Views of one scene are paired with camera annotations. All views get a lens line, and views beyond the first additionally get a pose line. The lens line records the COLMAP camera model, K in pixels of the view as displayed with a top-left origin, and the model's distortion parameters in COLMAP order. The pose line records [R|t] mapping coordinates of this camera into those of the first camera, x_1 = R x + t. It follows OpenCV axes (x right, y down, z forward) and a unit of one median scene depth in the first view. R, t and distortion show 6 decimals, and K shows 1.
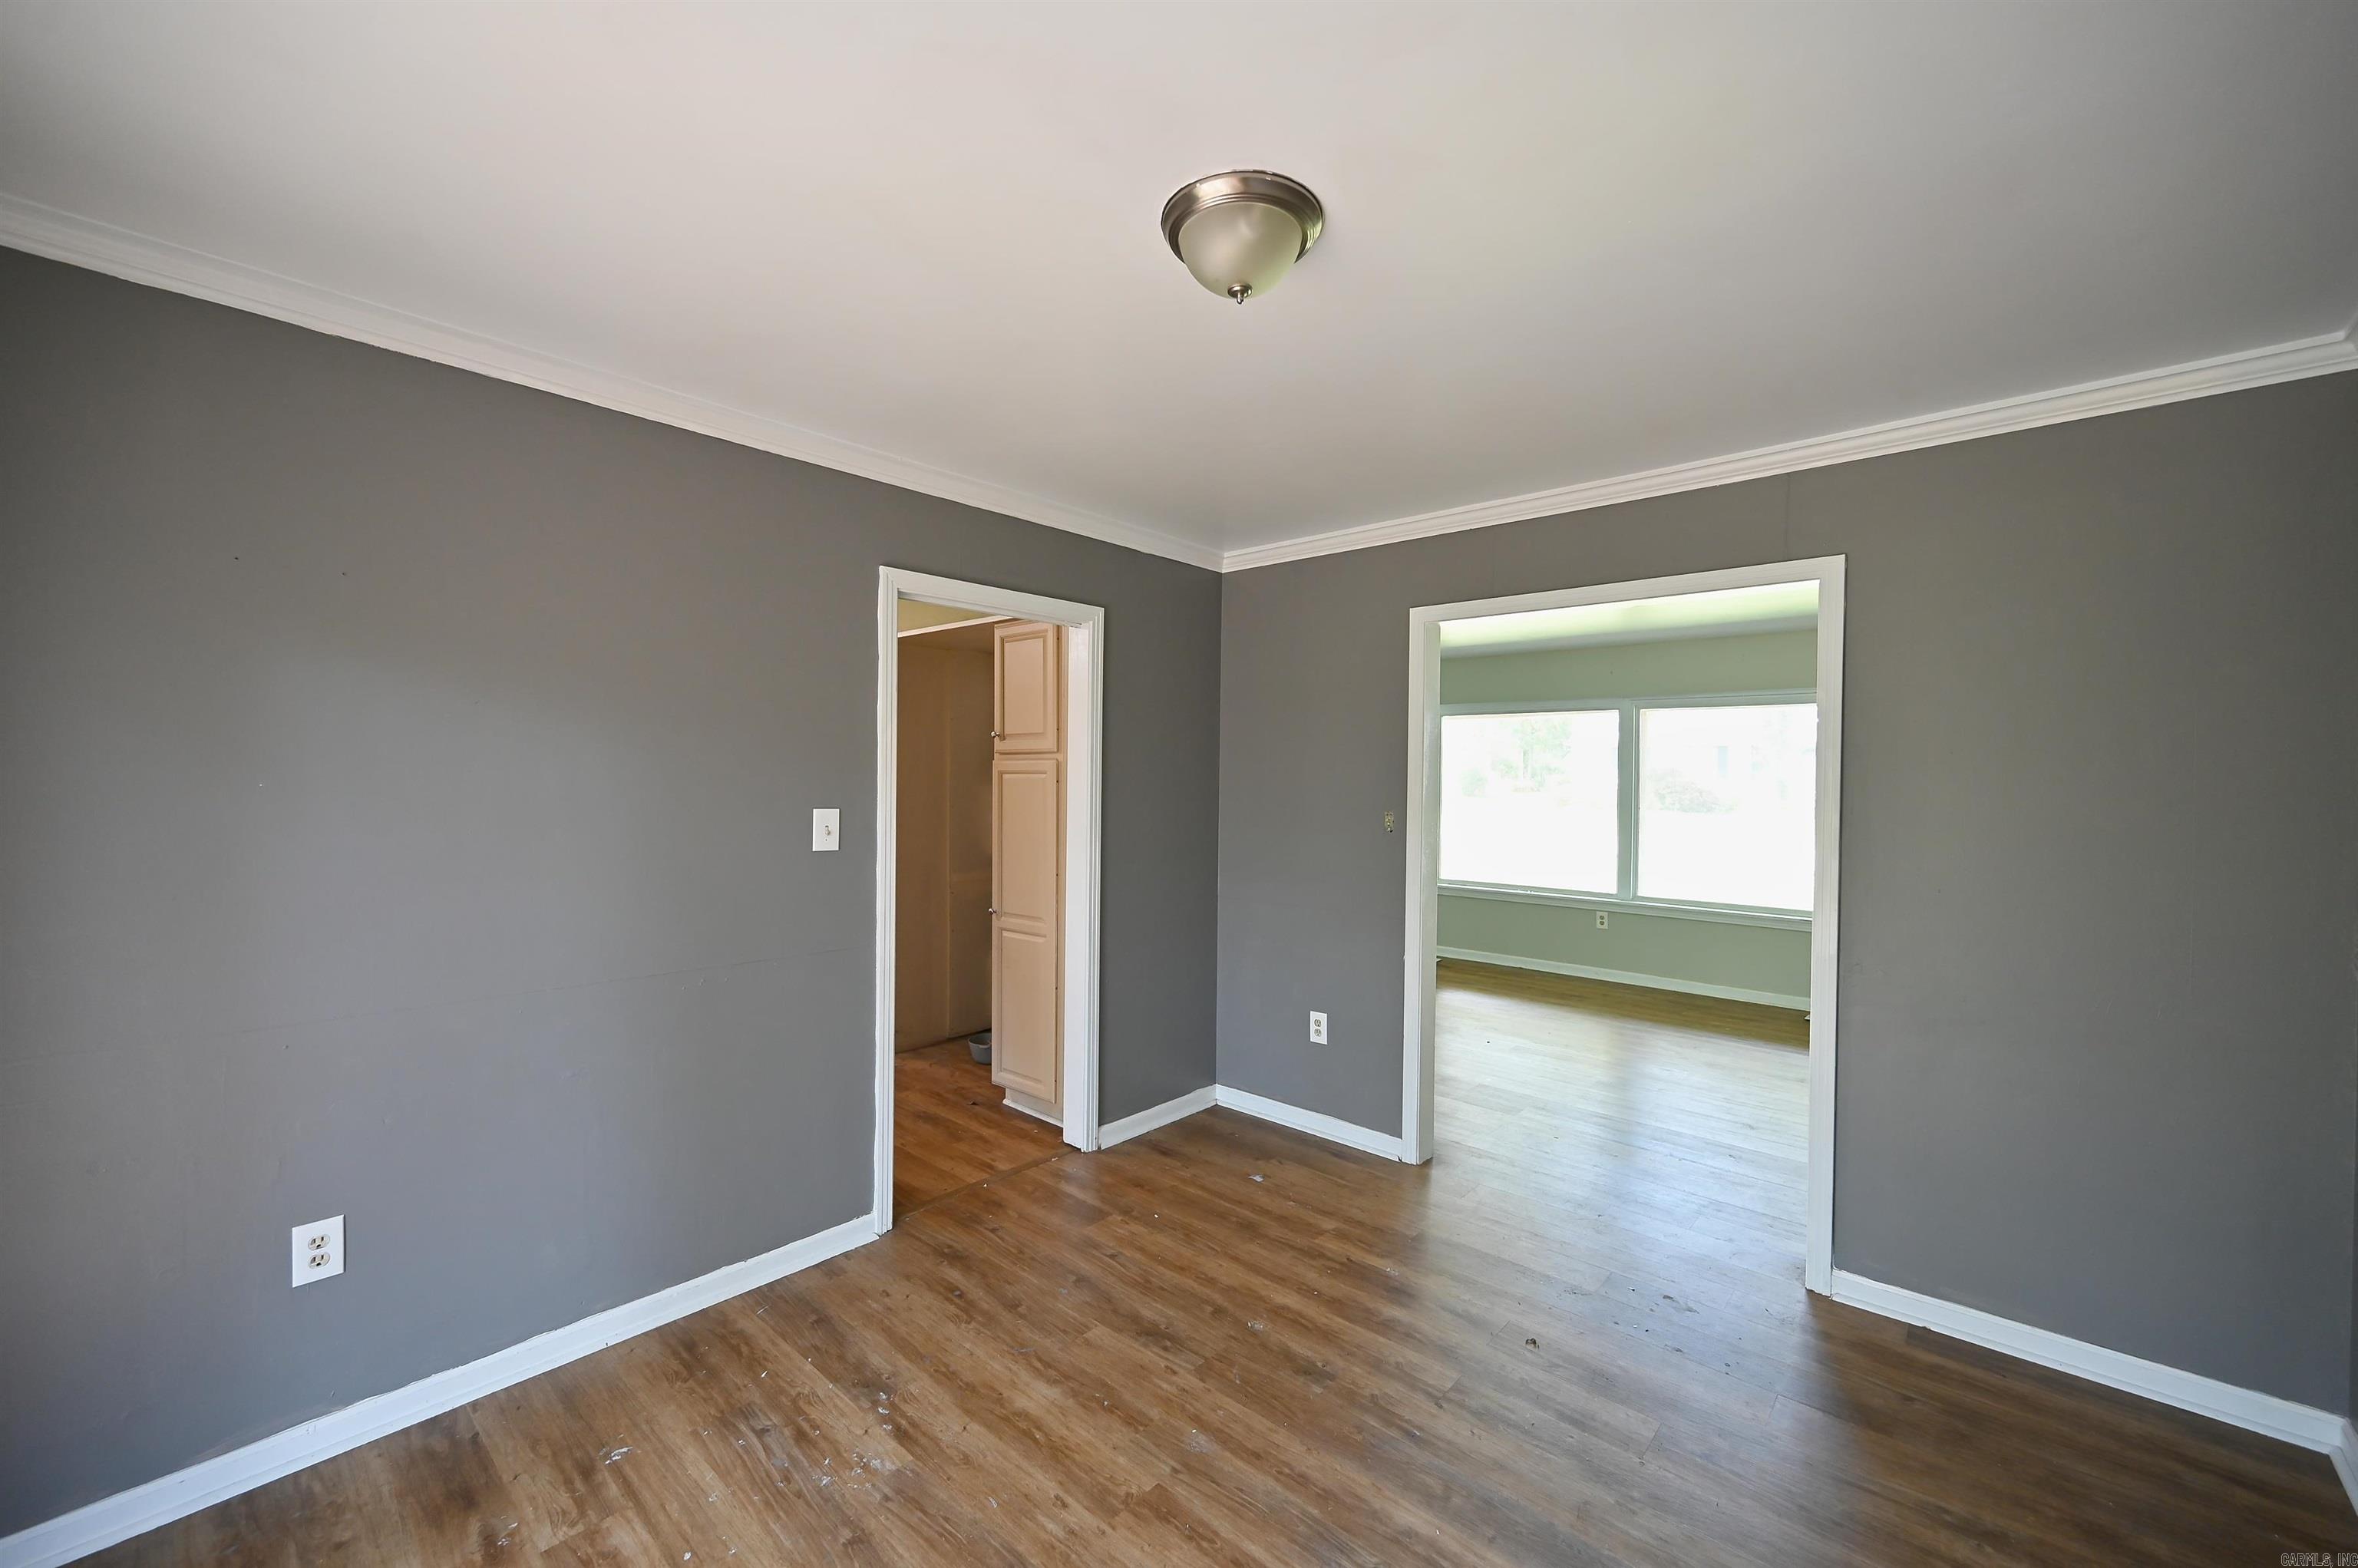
lens RADIAL K [[915.5, 0, 1172.7], [0, 915.5, 786.1], [0, 0, 1]] dist [0.000773, -0.000296]
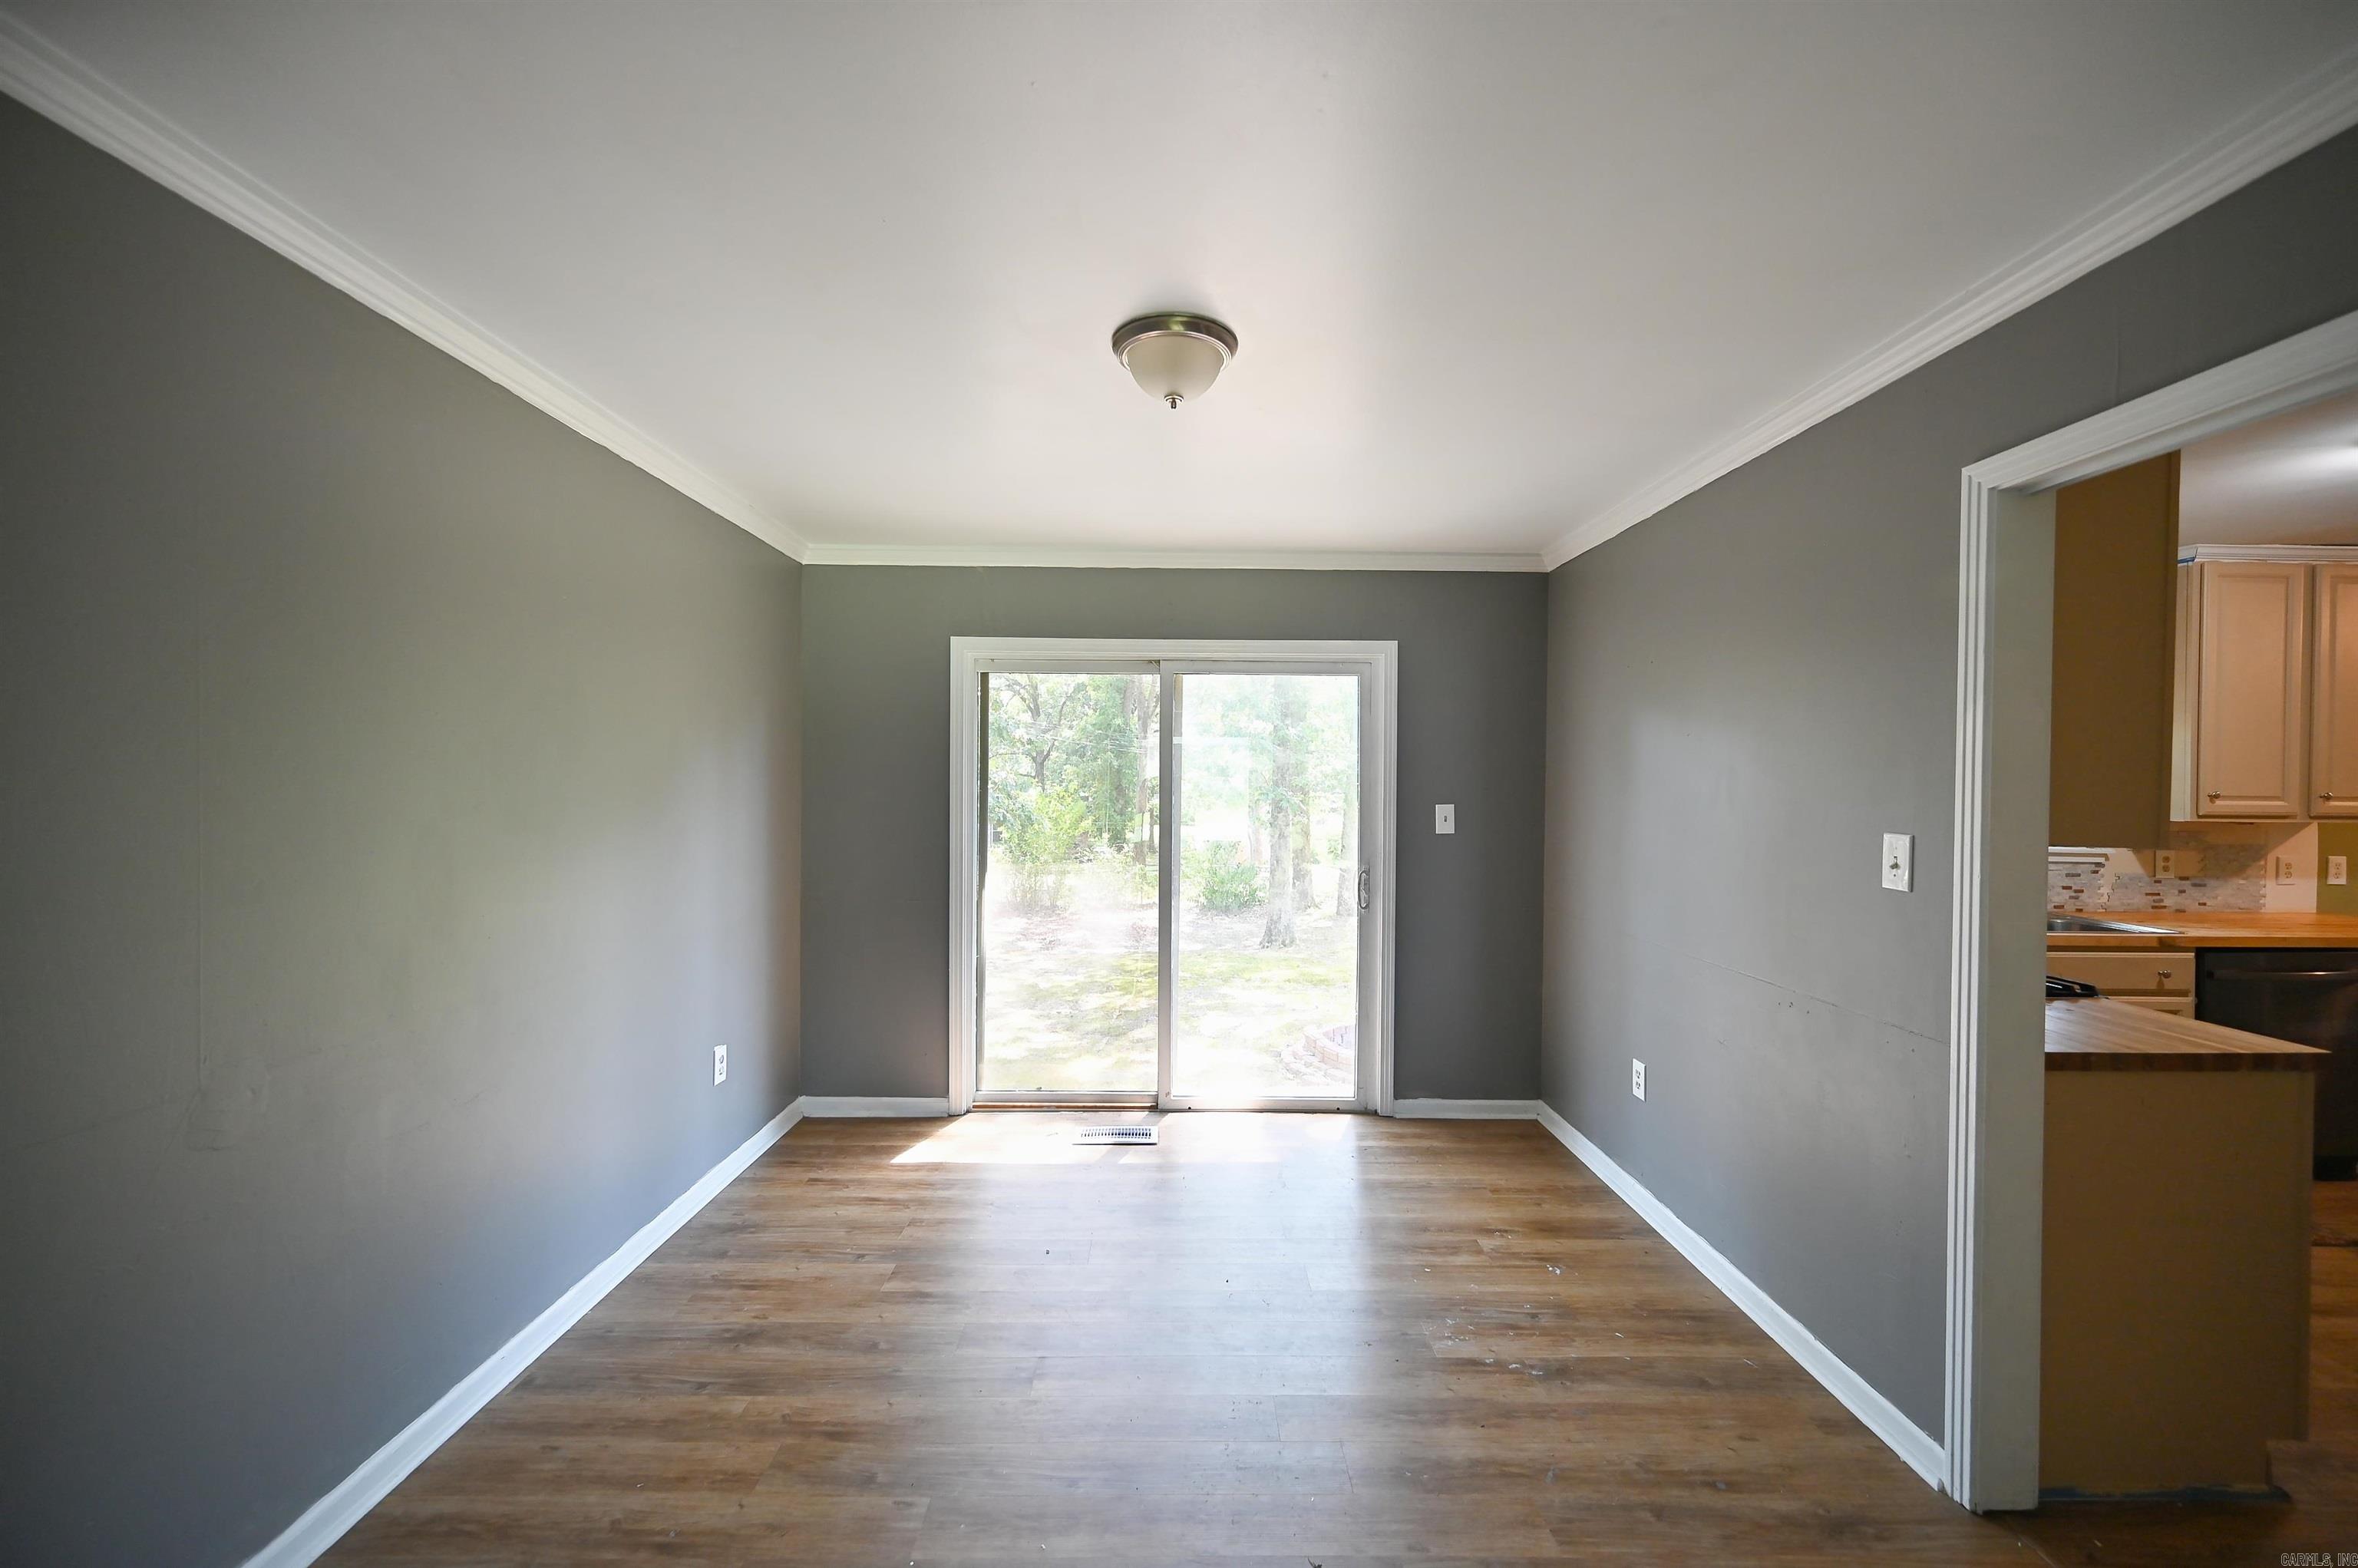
lens RADIAL K [[915.5, 0, 1172.6], [0, 915.5, 779.8], [0, 0, 1]] dist [0.000773, -0.000296]
pose [[-0.738769, -0.011496, -0.673861, 0.628016], [-0.010138, 0.999931, -0.005945, -0.006987], [0.673883, 0.002440, -0.738834, 1.315302]]
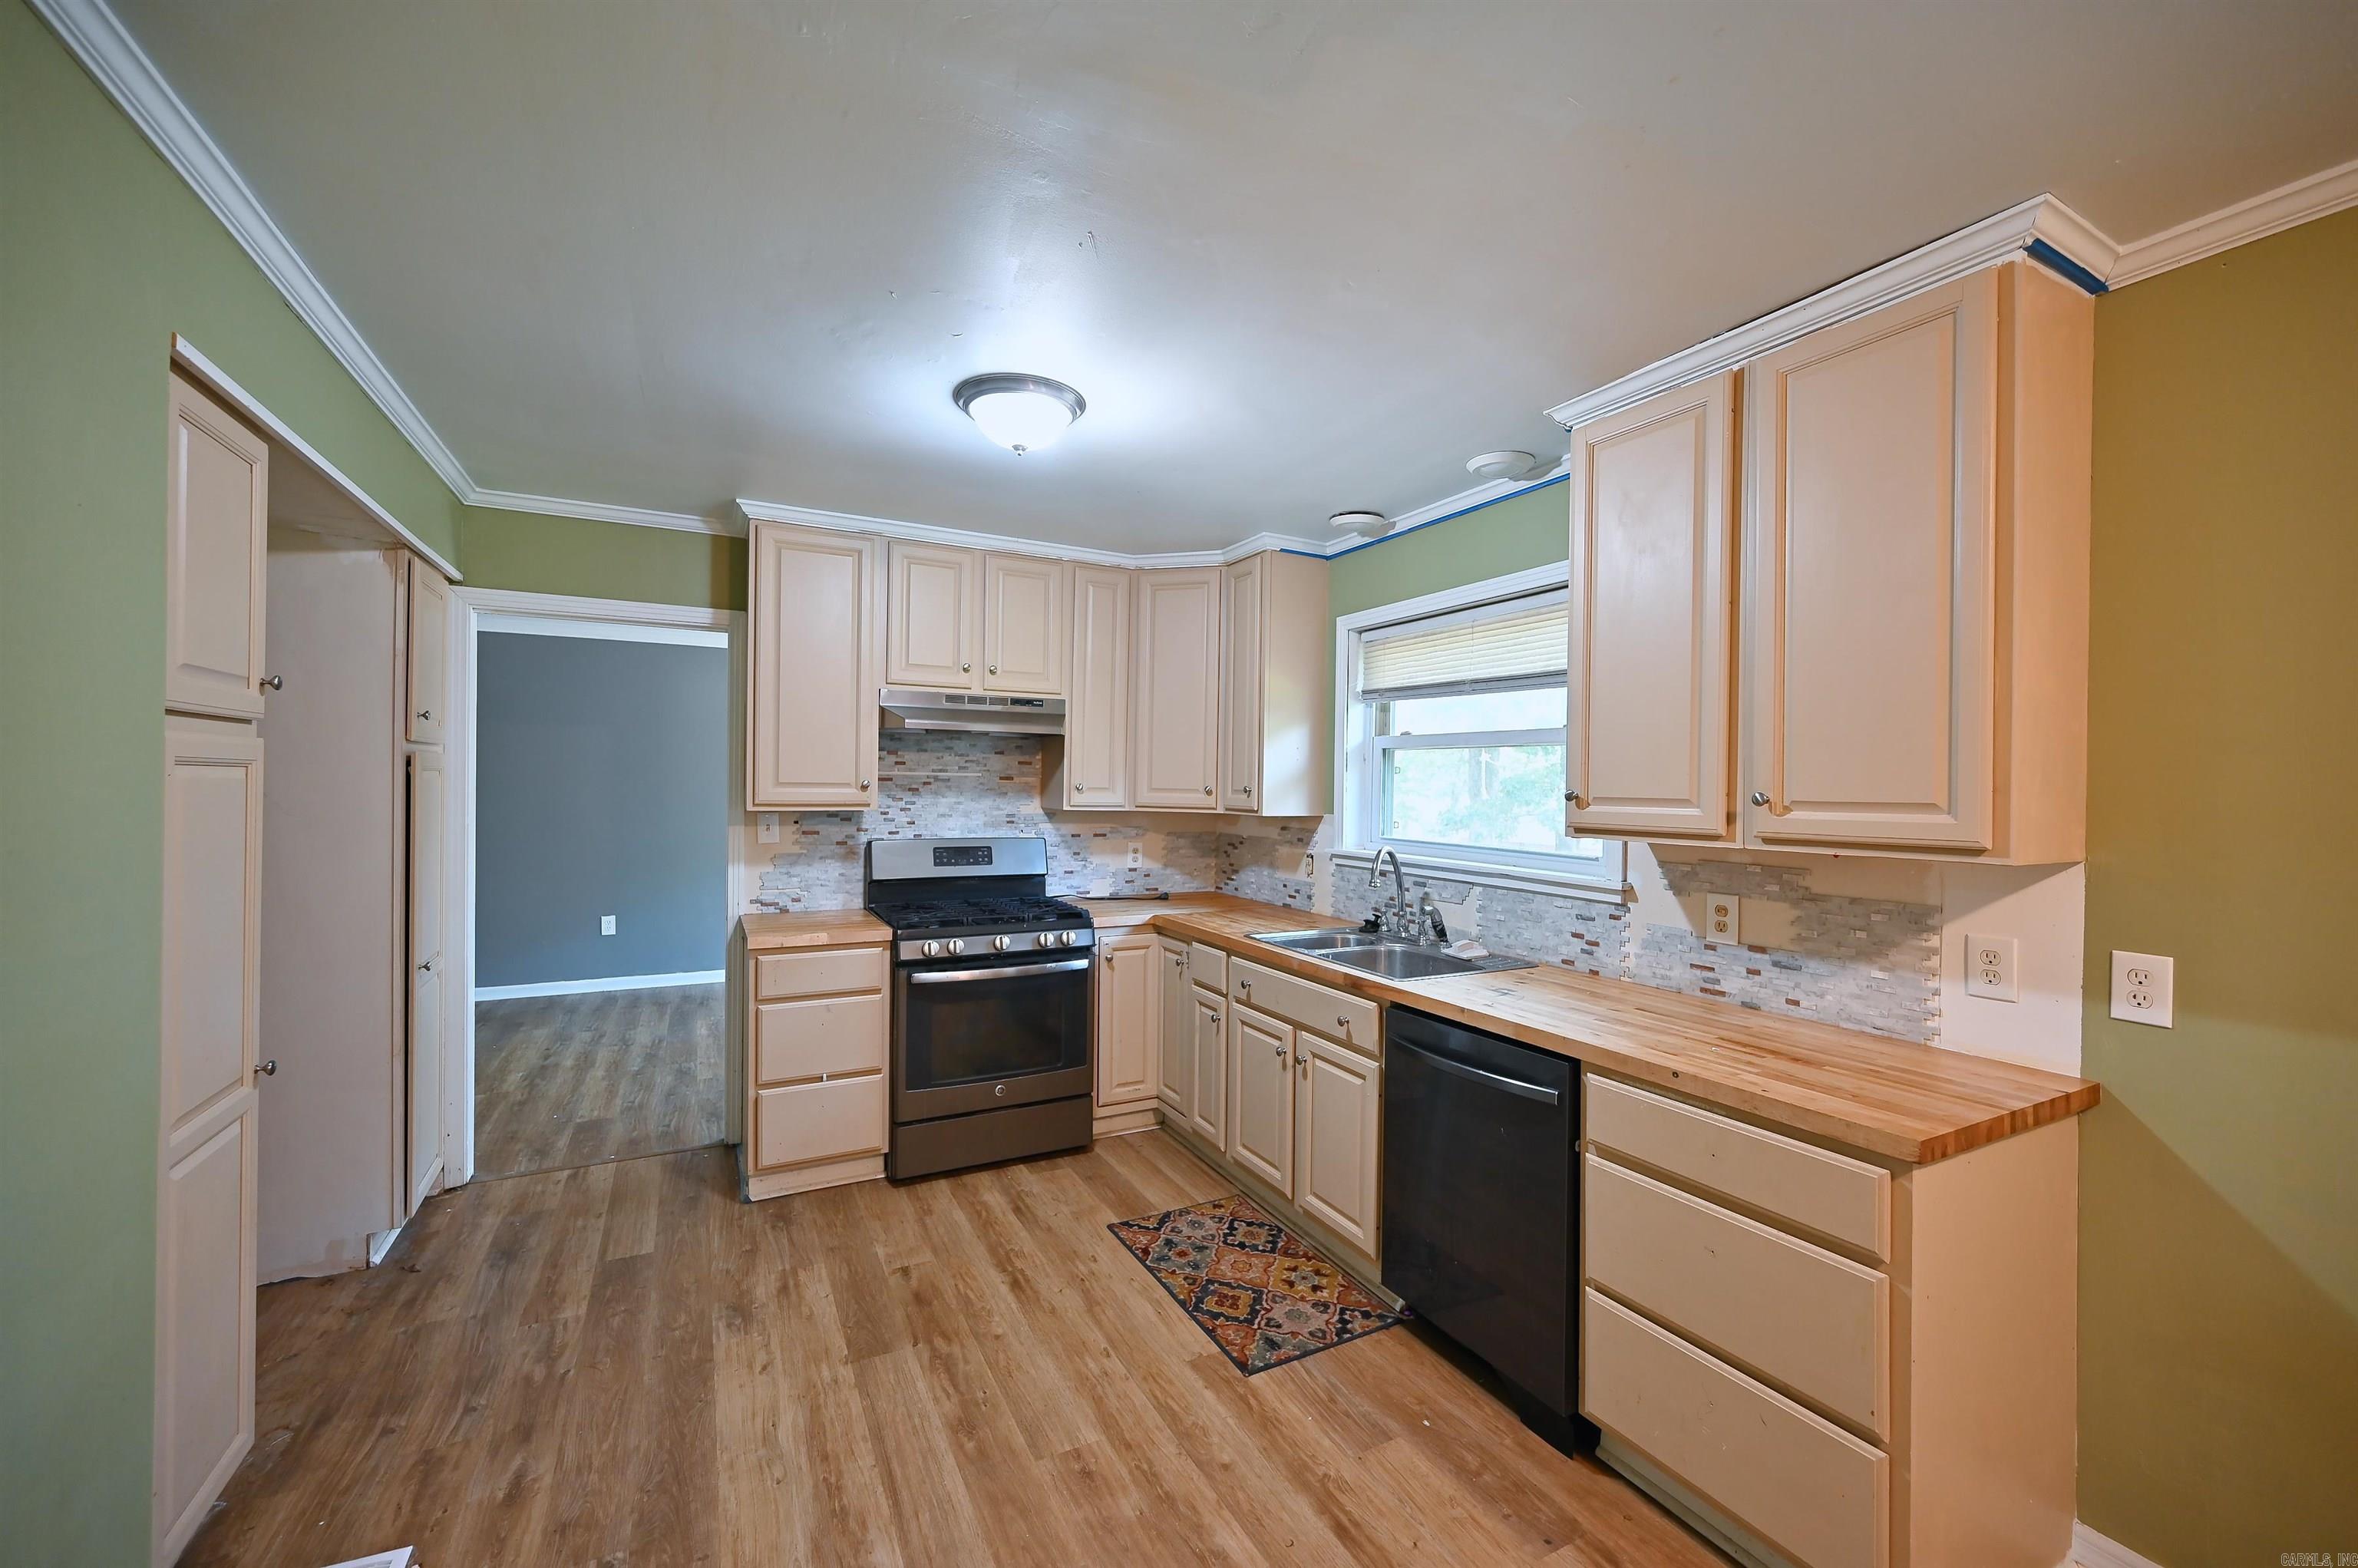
lens RADIAL K [[915.5, 0, 1180.0], [0, 915.5, 792.3], [0, 0, 1]] dist [0.000773, -0.000296]
pose [[-0.941917, -0.018741, 0.335323, -1.570932], [-0.016963, 0.999822, 0.008230, -0.012967], [-0.335418, 0.002064, -0.942067, 2.377208]]
